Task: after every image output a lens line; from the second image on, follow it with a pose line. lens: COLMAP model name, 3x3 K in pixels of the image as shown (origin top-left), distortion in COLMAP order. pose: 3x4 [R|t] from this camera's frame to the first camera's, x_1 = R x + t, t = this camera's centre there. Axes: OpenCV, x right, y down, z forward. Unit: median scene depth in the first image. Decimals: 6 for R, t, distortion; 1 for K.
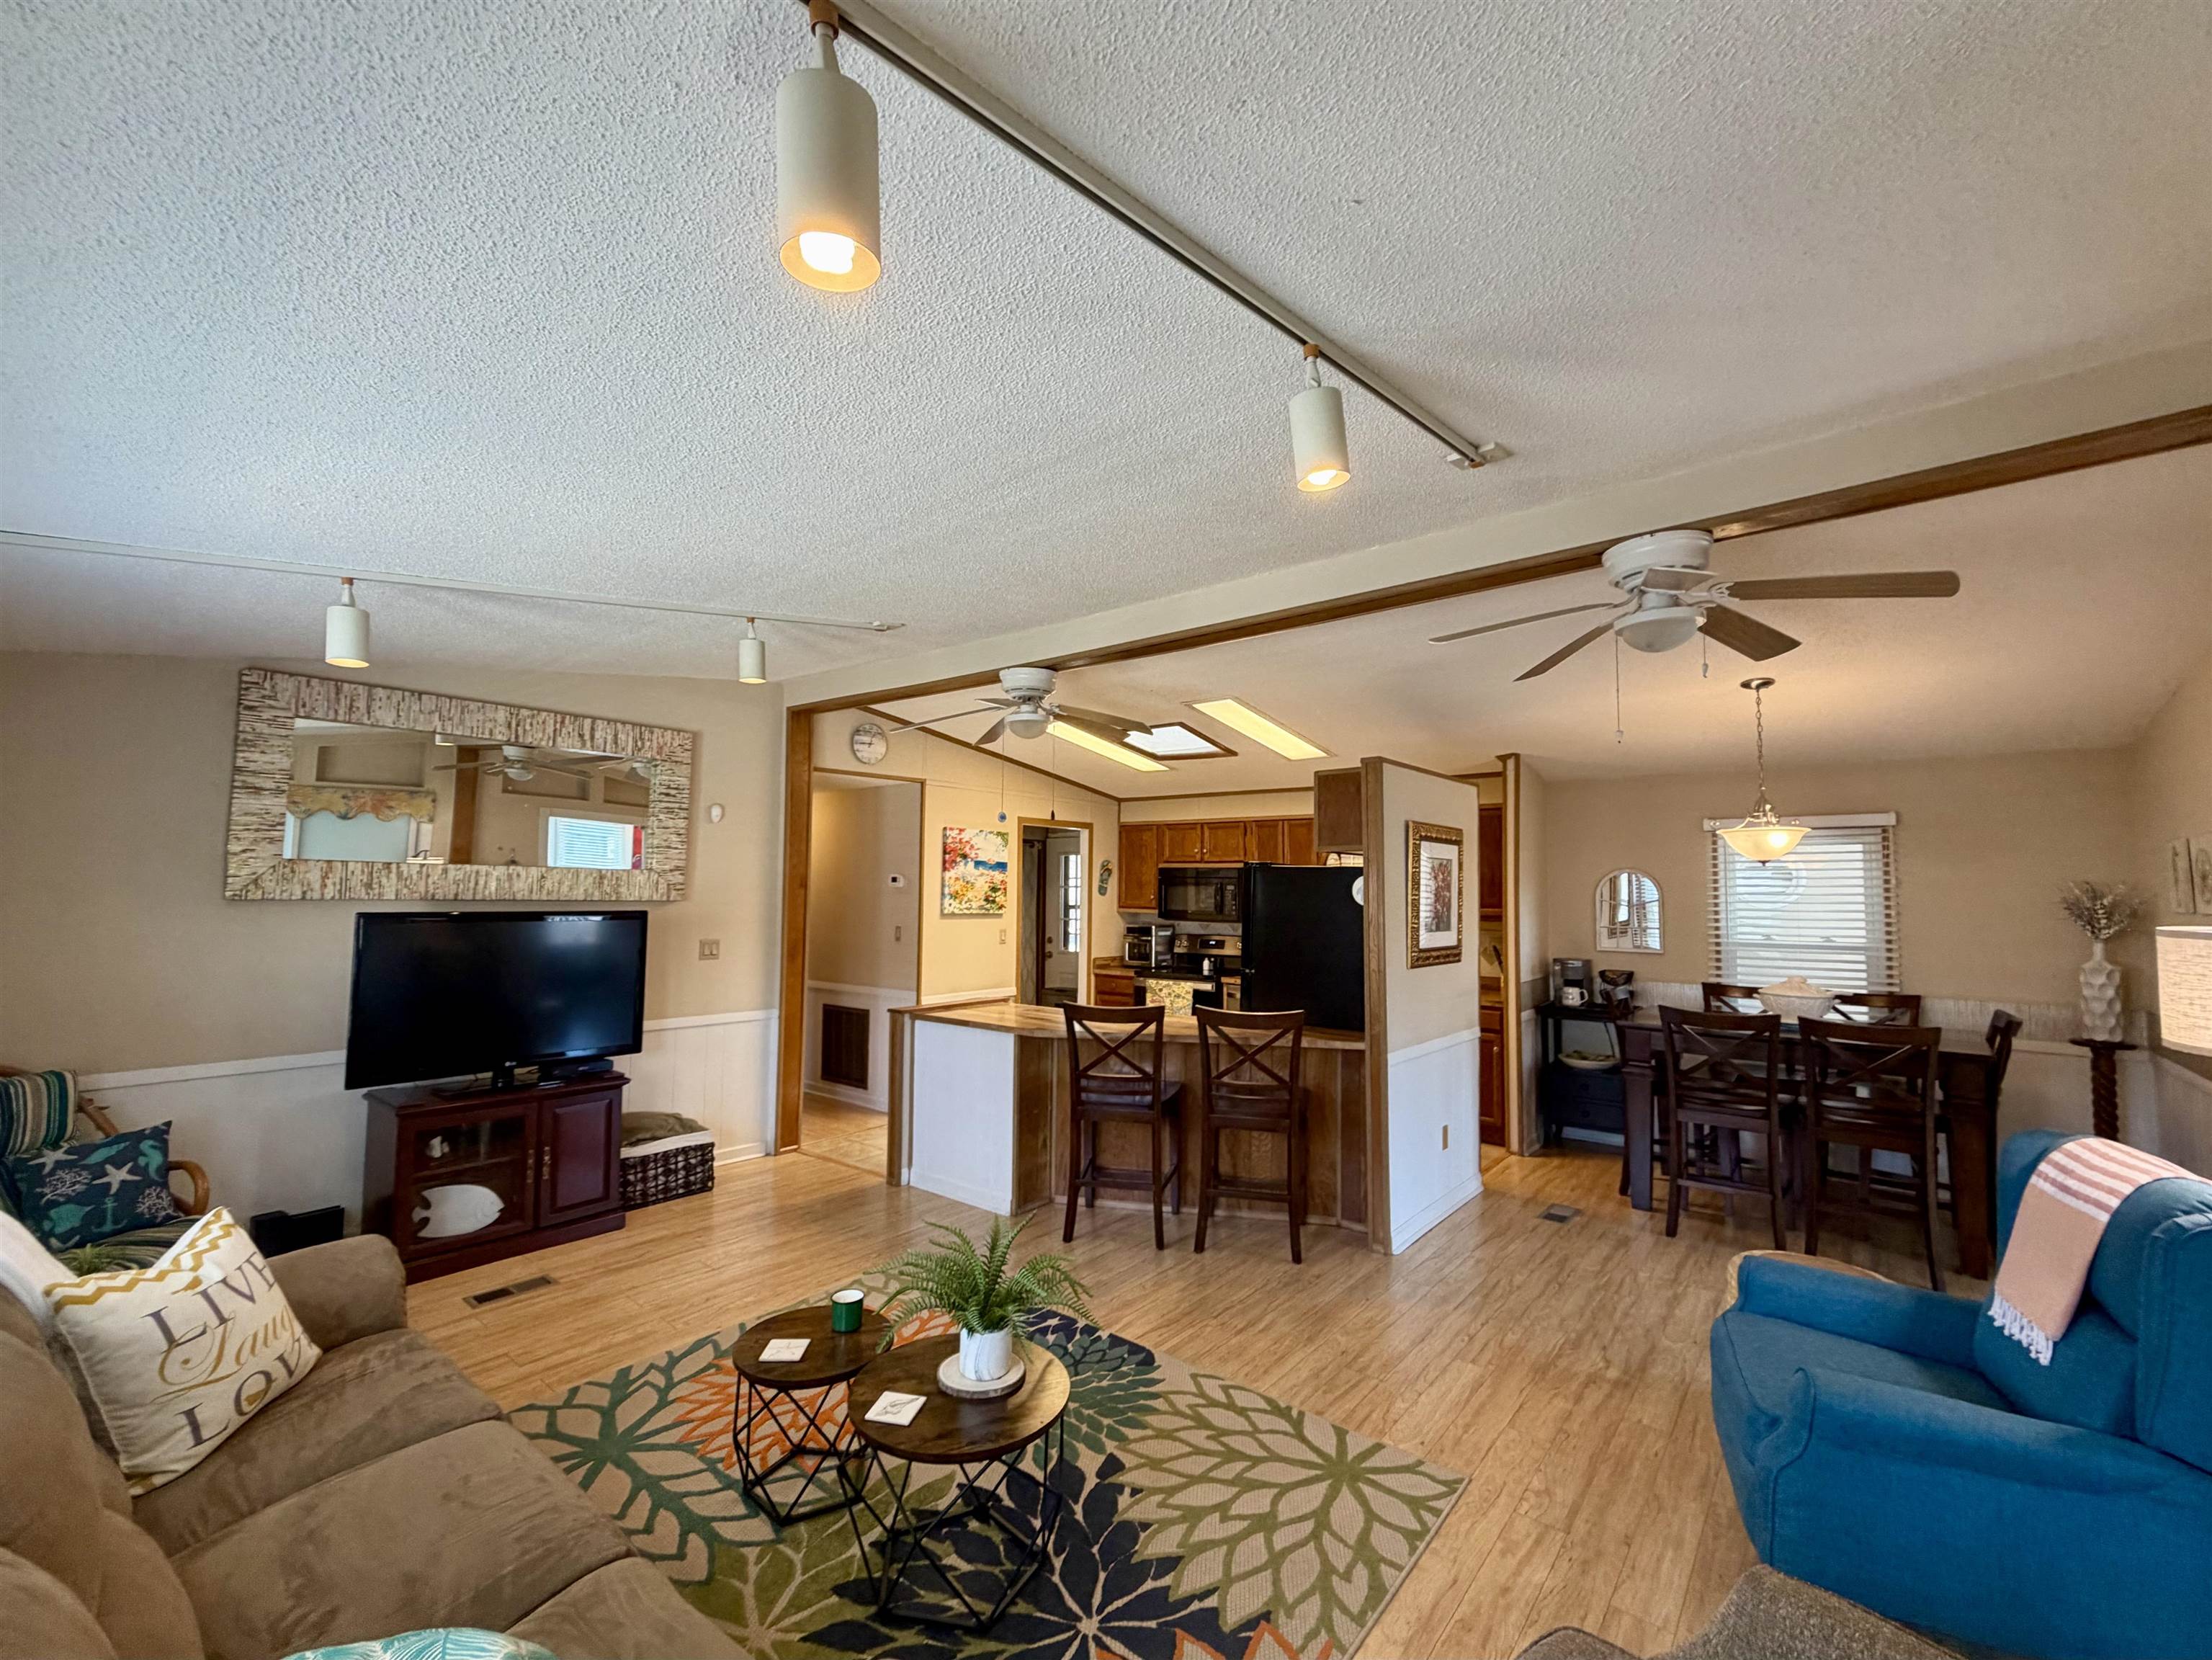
lens RADIAL K [[926.9, 0, 1106.1], [0, 926.9, 831.3], [0, 0, 1]] dist [0.001622, 0.000315]
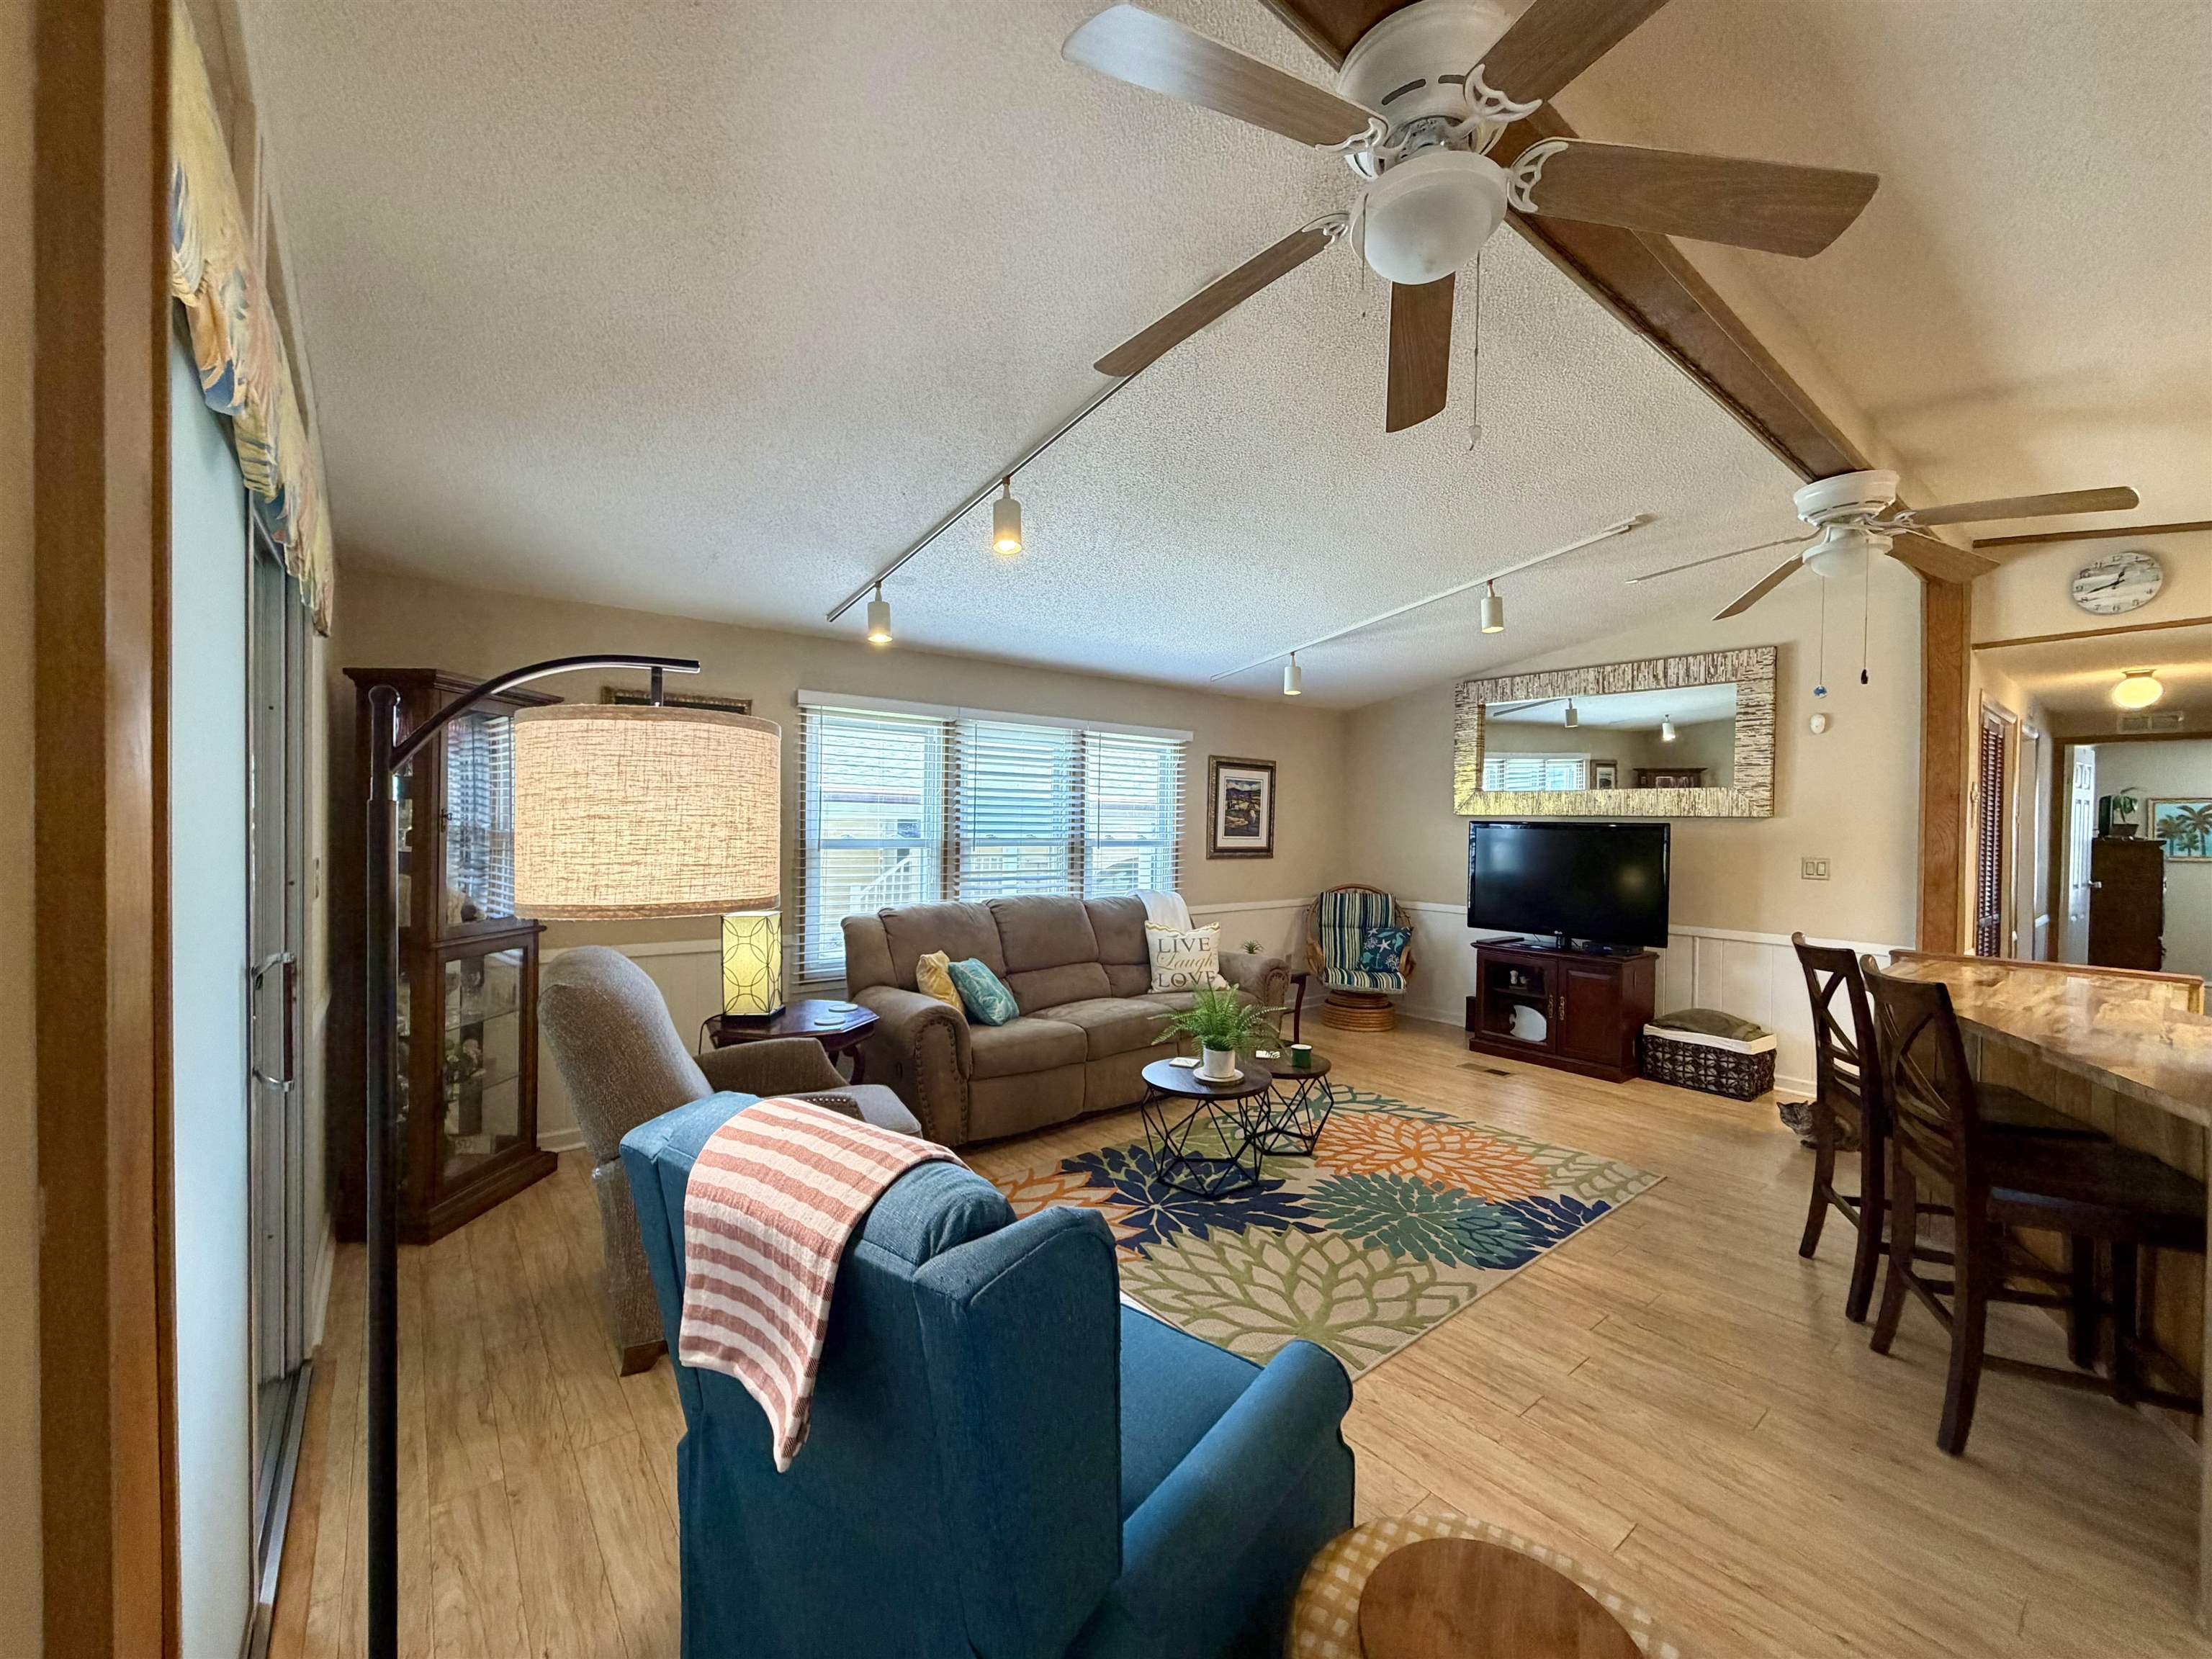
lens RADIAL K [[887.0, 0, 1099.7], [0, 887.0, 828.3], [0, 0, 1]] dist [0.005083, -0.000533]
pose [[-0.212517, -0.007535, -0.977128, 0.782922], [0.045543, 0.998807, -0.017607, 0.088376], [0.976095, -0.048243, -0.211920, 0.621520]]
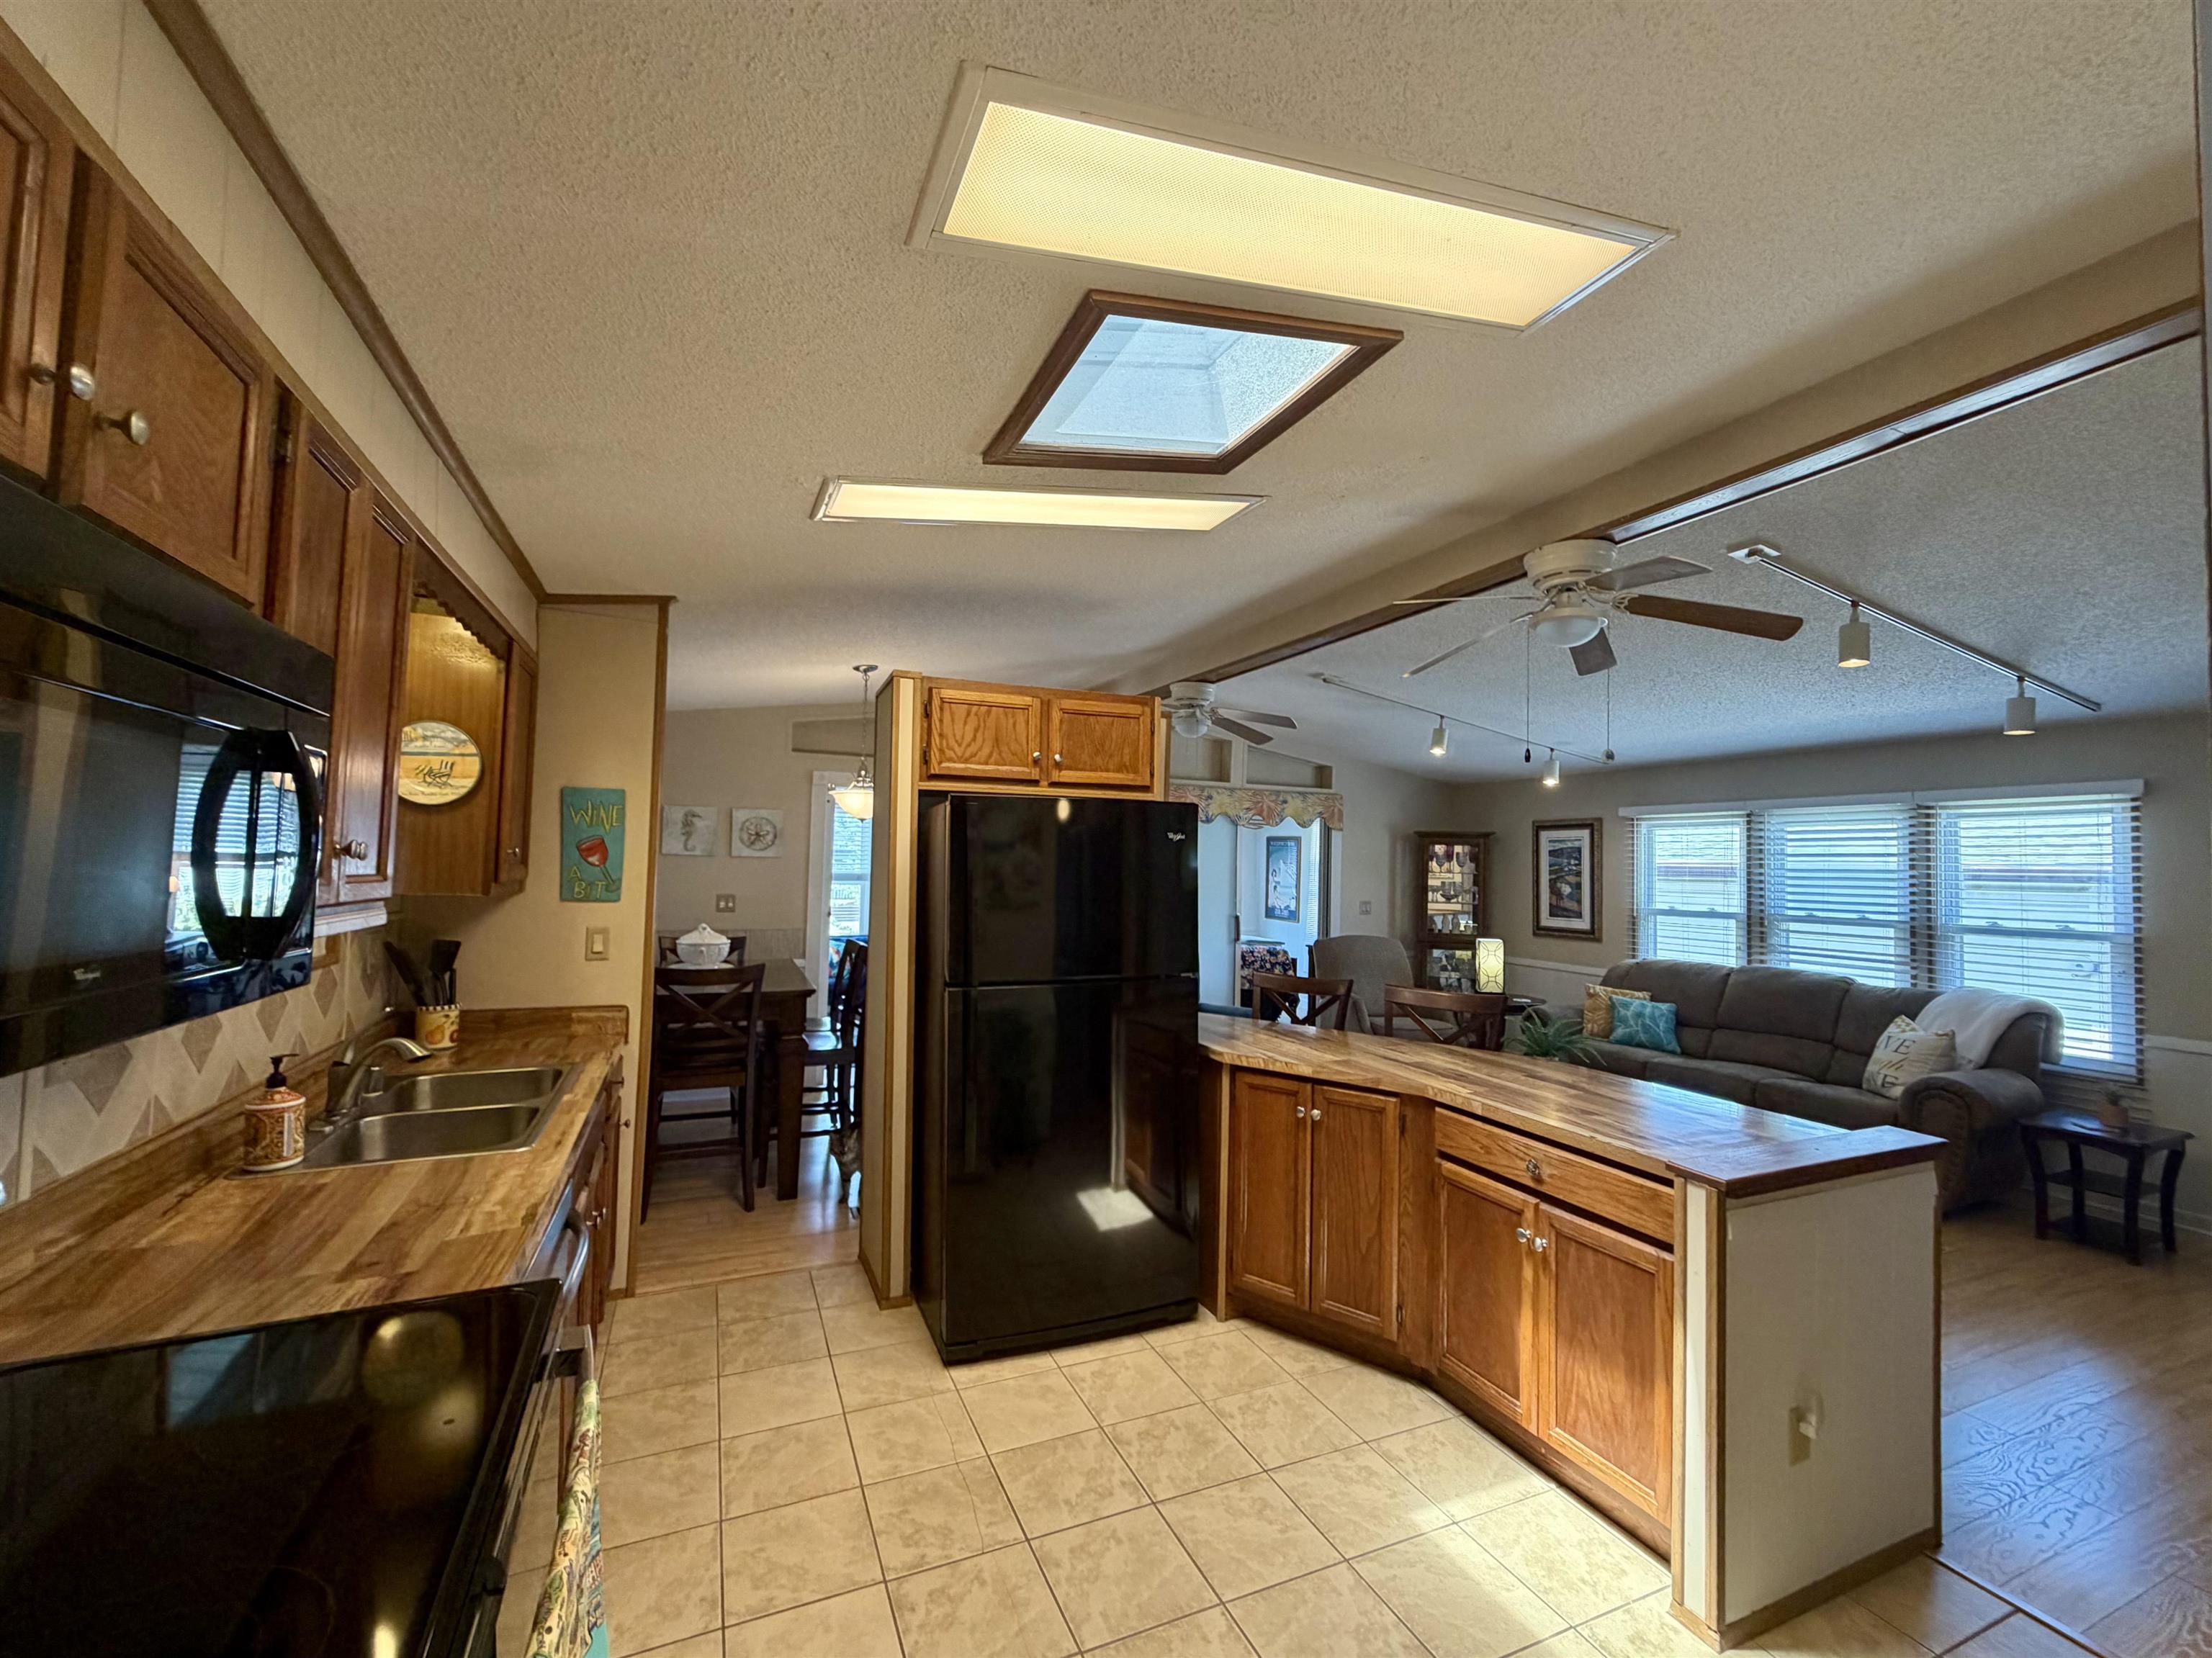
lens RADIAL K [[887.0, 0, 1132.8], [0, 887.0, 834.3], [0, 0, 1]] dist [0.005083, -0.000533]
pose [[-0.900807, -0.014147, 0.433990, -0.075718], [-0.058694, 0.994263, -0.089417, 0.131593], [-0.430235, -0.106020, -0.896469, 1.863585]]
